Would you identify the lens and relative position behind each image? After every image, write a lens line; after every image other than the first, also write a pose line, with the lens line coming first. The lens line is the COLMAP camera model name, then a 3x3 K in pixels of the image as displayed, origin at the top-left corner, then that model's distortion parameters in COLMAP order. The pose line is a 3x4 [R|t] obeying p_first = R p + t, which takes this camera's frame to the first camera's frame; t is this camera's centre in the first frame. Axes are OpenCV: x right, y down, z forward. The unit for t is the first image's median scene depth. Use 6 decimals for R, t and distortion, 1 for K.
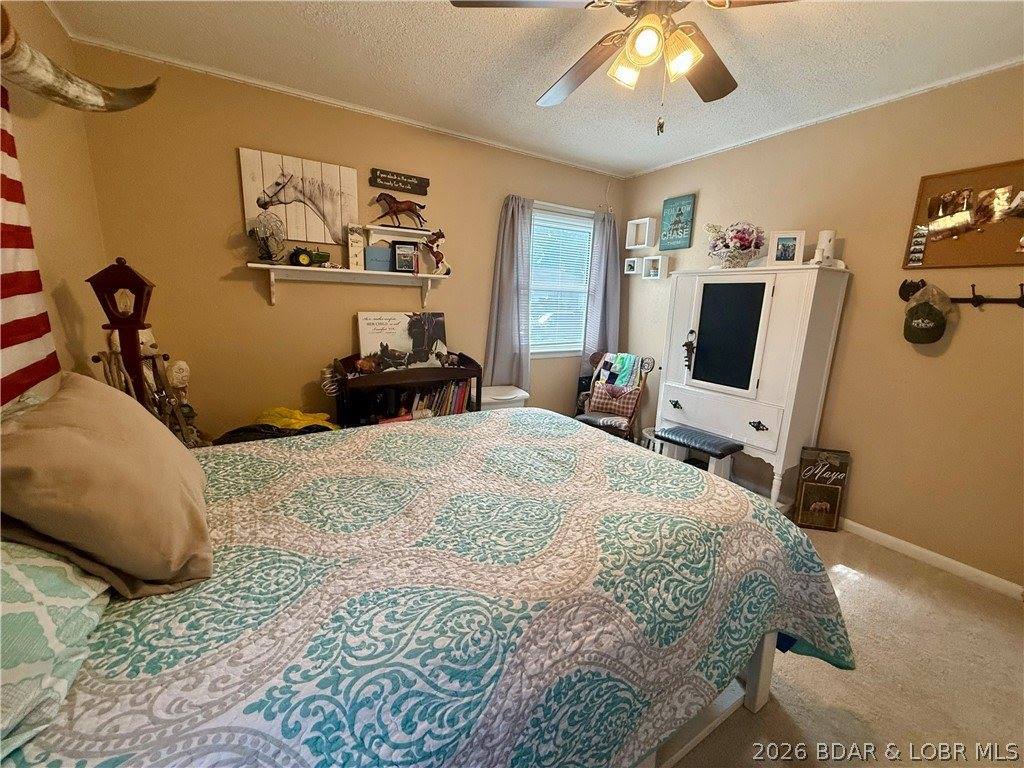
lens RADIAL K [[408.5, 0, 512.4], [0, 408.5, 386.4], [0, 0, 1]] dist [-0.000286, -0.000057]
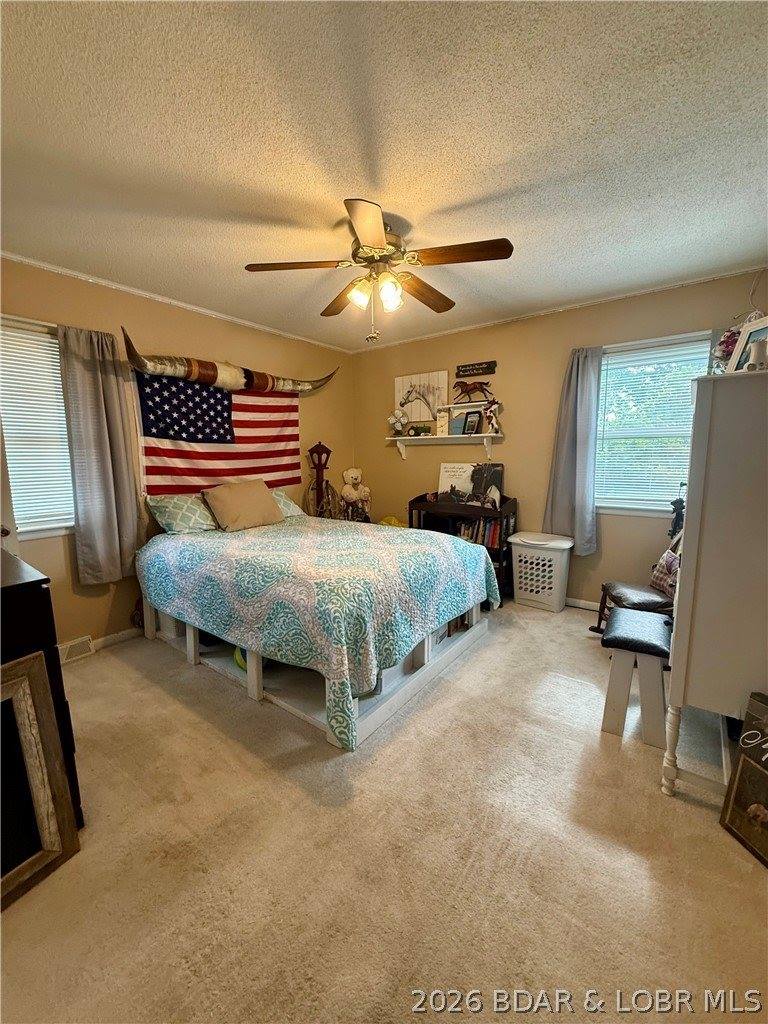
lens RADIAL K [[408.5, 0, 383.8], [0, 408.5, 513.5], [0, 0, 1]] dist [-0.000286, -0.000057]
pose [[0.354112, 0.100511, -0.929786, 0.933660], [-0.175520, 0.983683, 0.039490, -0.023209], [0.918585, 0.149213, 0.365975, 0.282557]]
